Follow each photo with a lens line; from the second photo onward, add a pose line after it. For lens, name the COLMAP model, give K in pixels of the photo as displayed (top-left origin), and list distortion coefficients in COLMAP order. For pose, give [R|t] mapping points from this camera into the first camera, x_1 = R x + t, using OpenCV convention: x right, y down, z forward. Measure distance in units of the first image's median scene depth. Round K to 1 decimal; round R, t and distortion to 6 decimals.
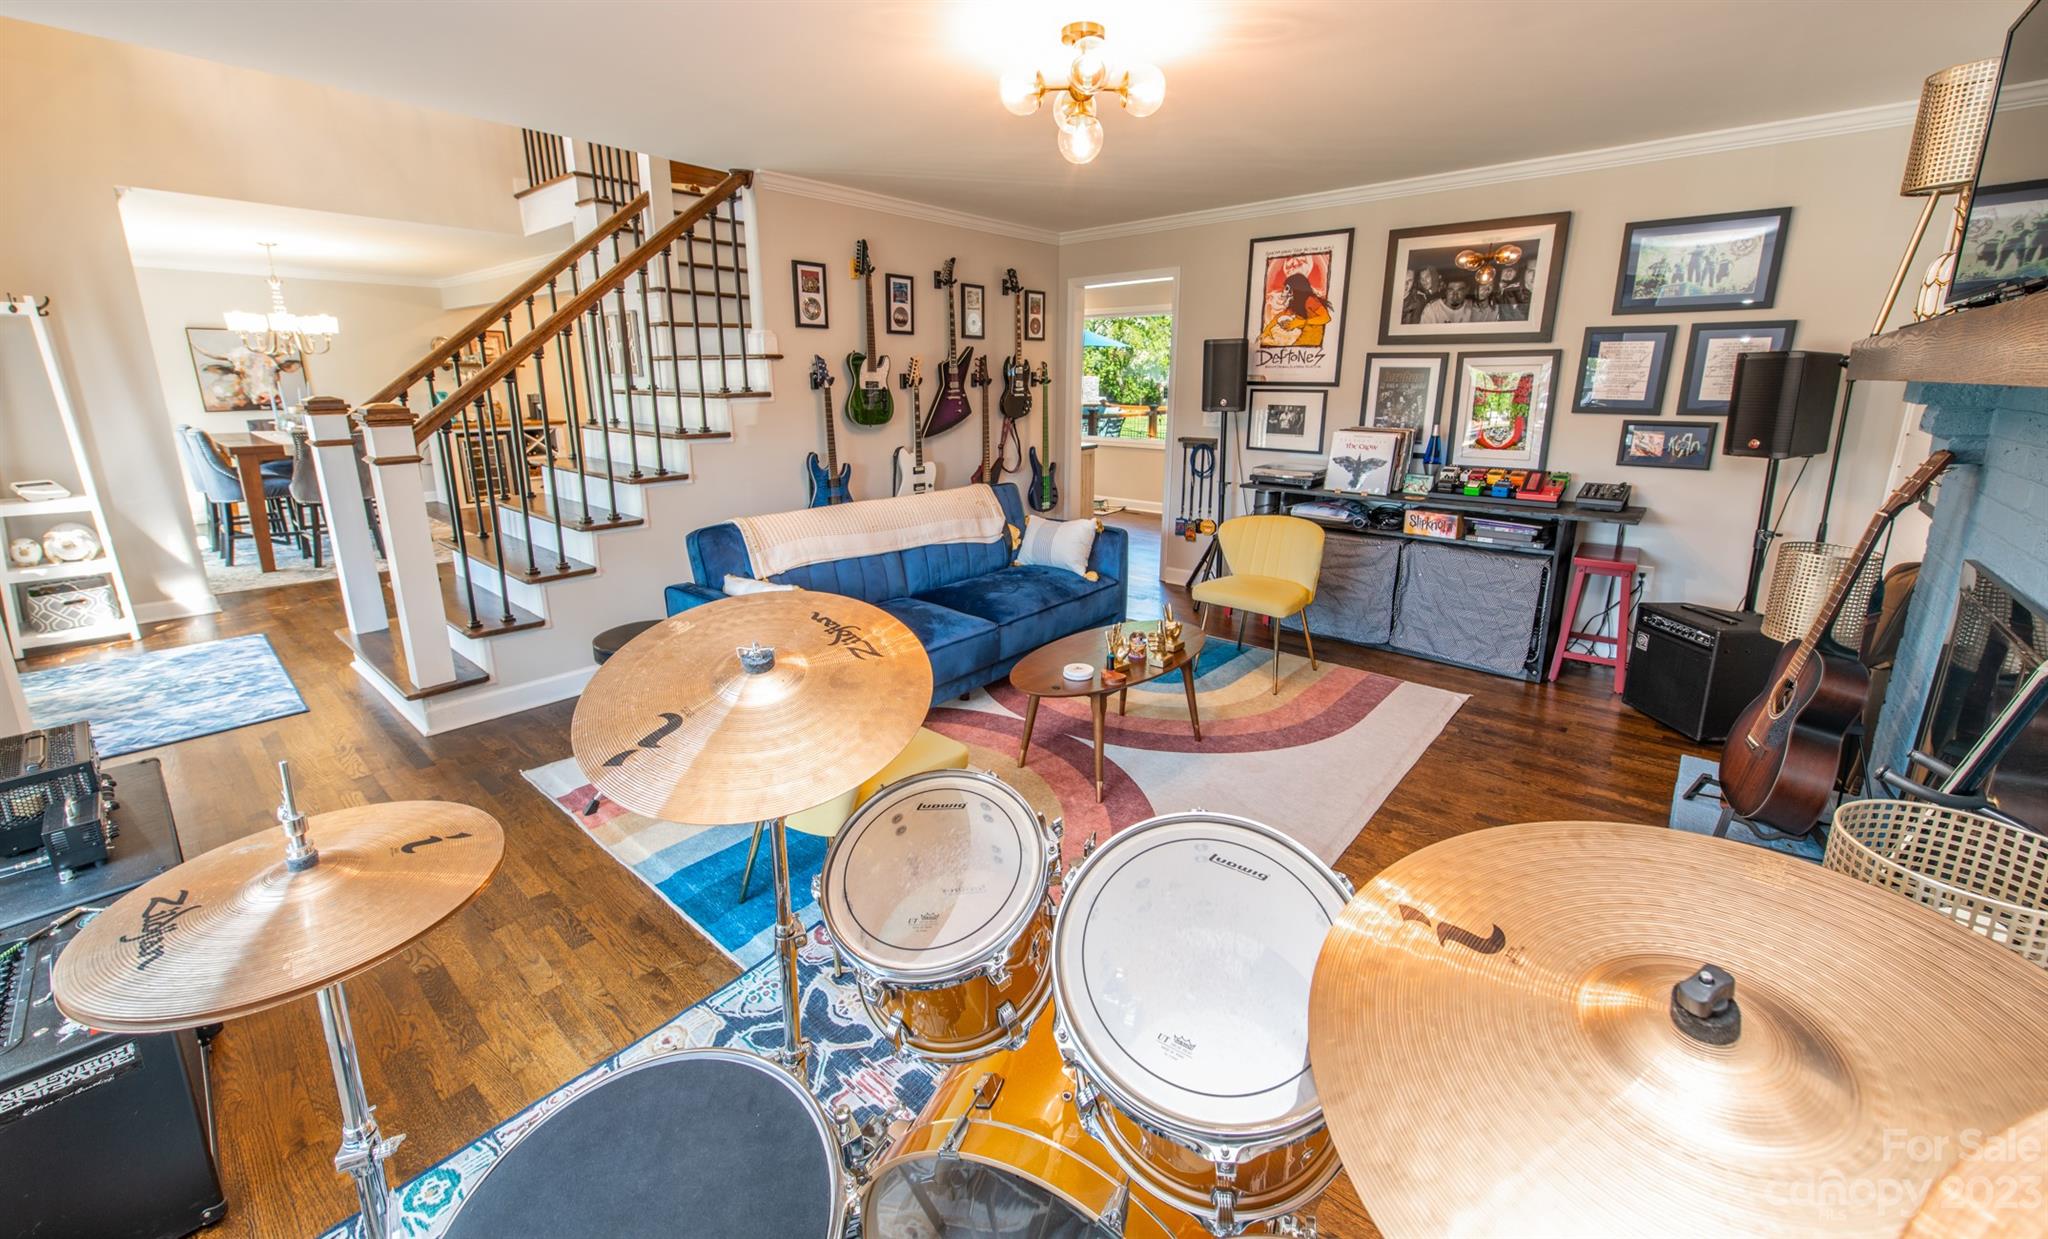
lens RADIAL K [[800.1, 0, 1004.4], [0, 800.1, 557.9], [0, 0, 1]] dist [0.002171, -0.000222]
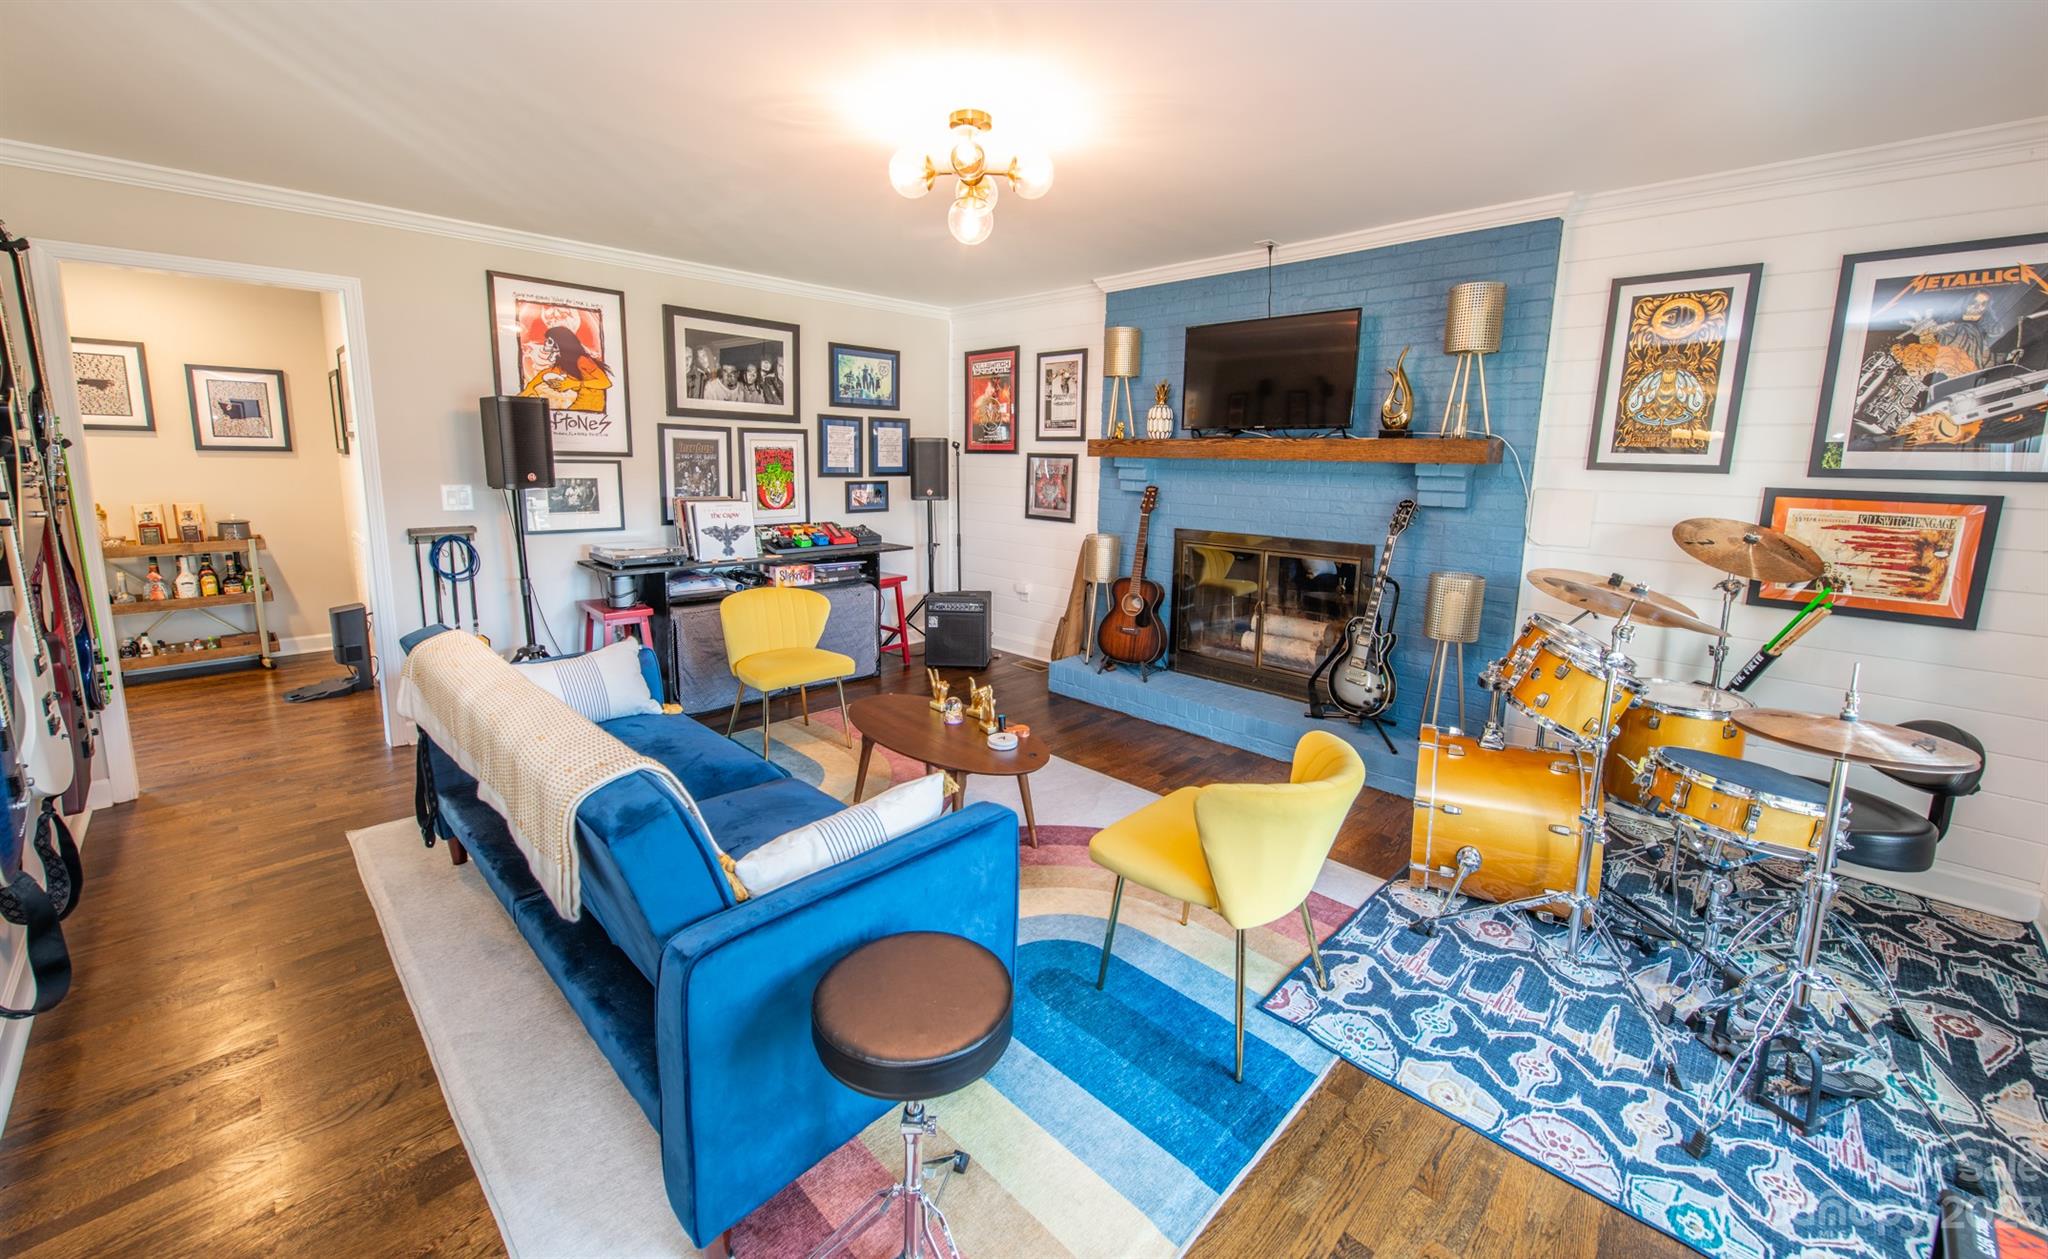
lens RADIAL K [[800.1, 0, 1039.2], [0, 800.1, 579.1], [0, 0, 1]] dist [0.002171, -0.000222]
pose [[0.035435, -0.153512, 0.987511, -0.564771], [0.201561, 0.968923, 0.143390, -0.124804], [-0.978835, 0.193962, 0.065276, 0.548530]]
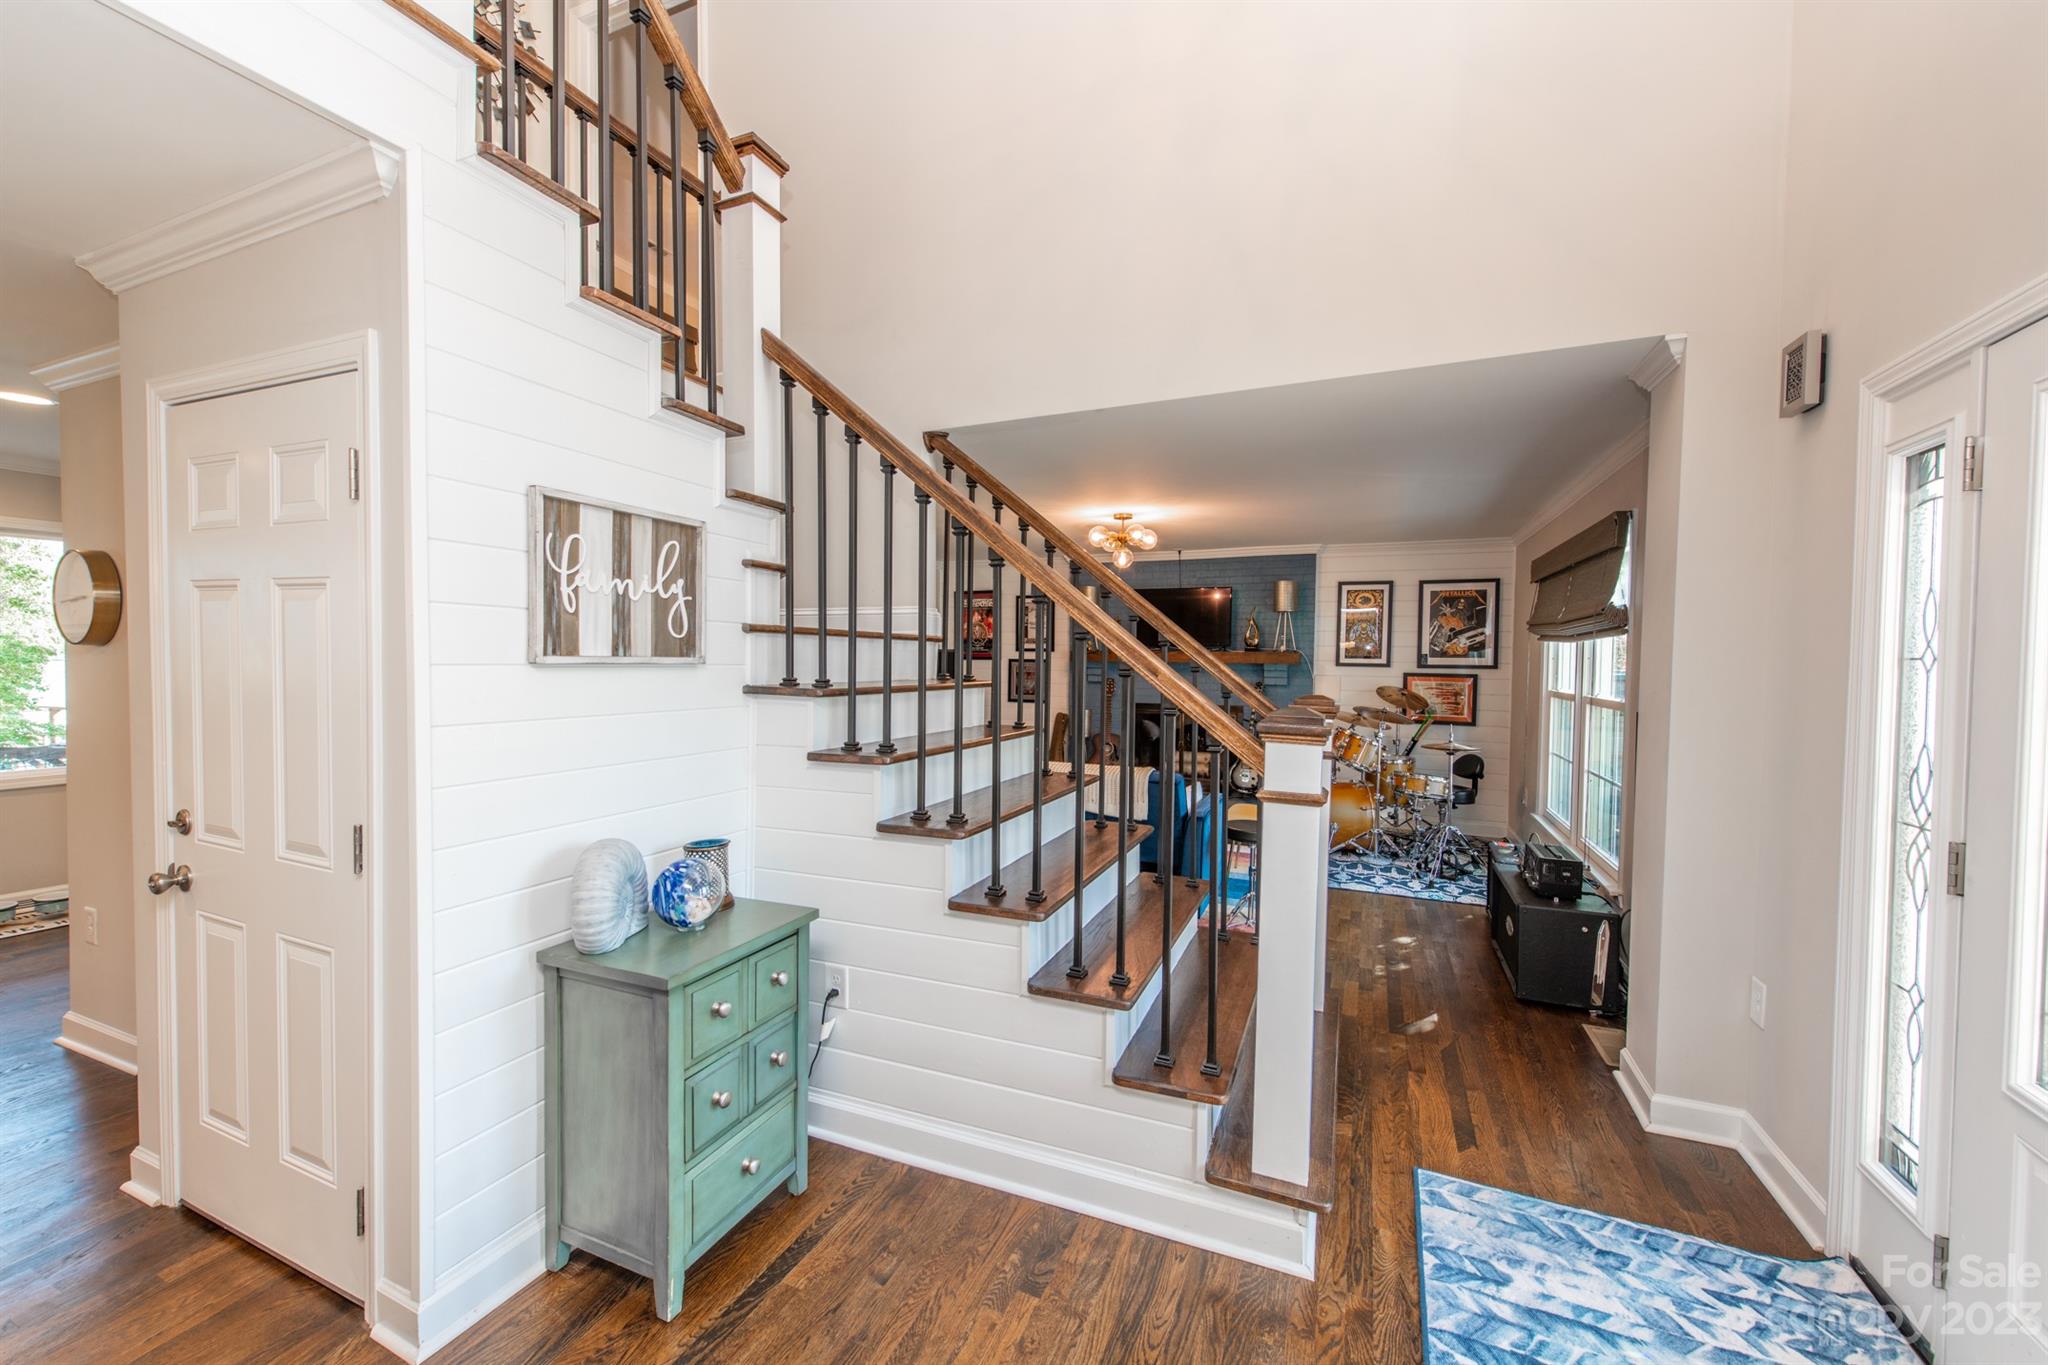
lens RADIAL K [[811.1, 0, 1026.0], [0, 811.1, 687.1], [0, 0, 1]] dist [0.003055, -0.000281]
pose [[-0.328699, -0.037798, 0.943678, -1.166724], [0.197367, 0.974388, 0.107774, -0.279808], [-0.923582, 0.221676, -0.312820, 1.209570]]
